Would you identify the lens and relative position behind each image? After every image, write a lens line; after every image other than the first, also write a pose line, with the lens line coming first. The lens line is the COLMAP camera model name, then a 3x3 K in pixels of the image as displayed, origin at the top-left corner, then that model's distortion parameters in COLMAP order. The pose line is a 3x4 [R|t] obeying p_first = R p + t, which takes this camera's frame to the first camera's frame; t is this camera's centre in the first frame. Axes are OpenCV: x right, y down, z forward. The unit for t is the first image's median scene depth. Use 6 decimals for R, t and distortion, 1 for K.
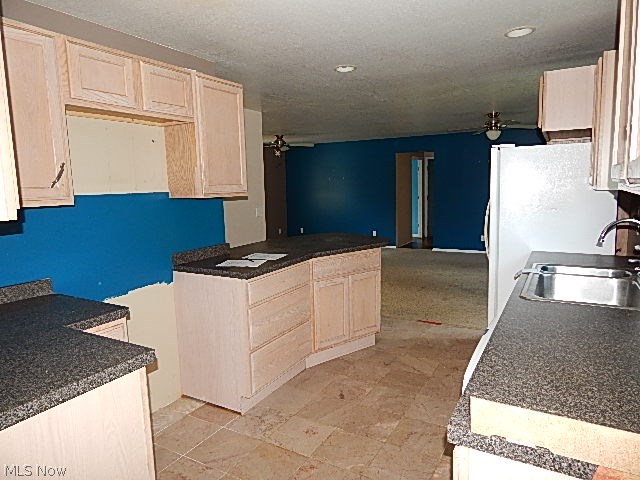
lens RADIAL K [[410.6, 0, 320.0], [0, 410.6, 240.0], [0, 0, 1]] dist [-0.003671, -0.000246]
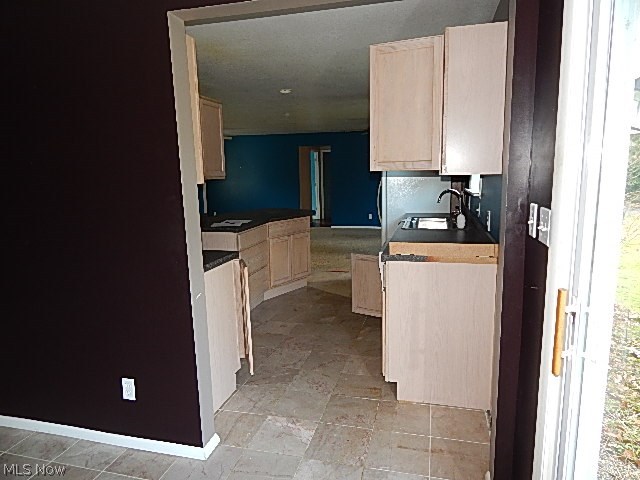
lens RADIAL K [[410.6, 0, 320.0], [0, 410.6, 240.0], [0, 0, 1]] dist [-0.003671, -0.000246]
pose [[0.962700, -0.035701, 0.268205, -0.219053], [0.029087, 0.999168, 0.028594, 0.065777], [-0.269003, -0.019726, 0.962937, -0.414879]]
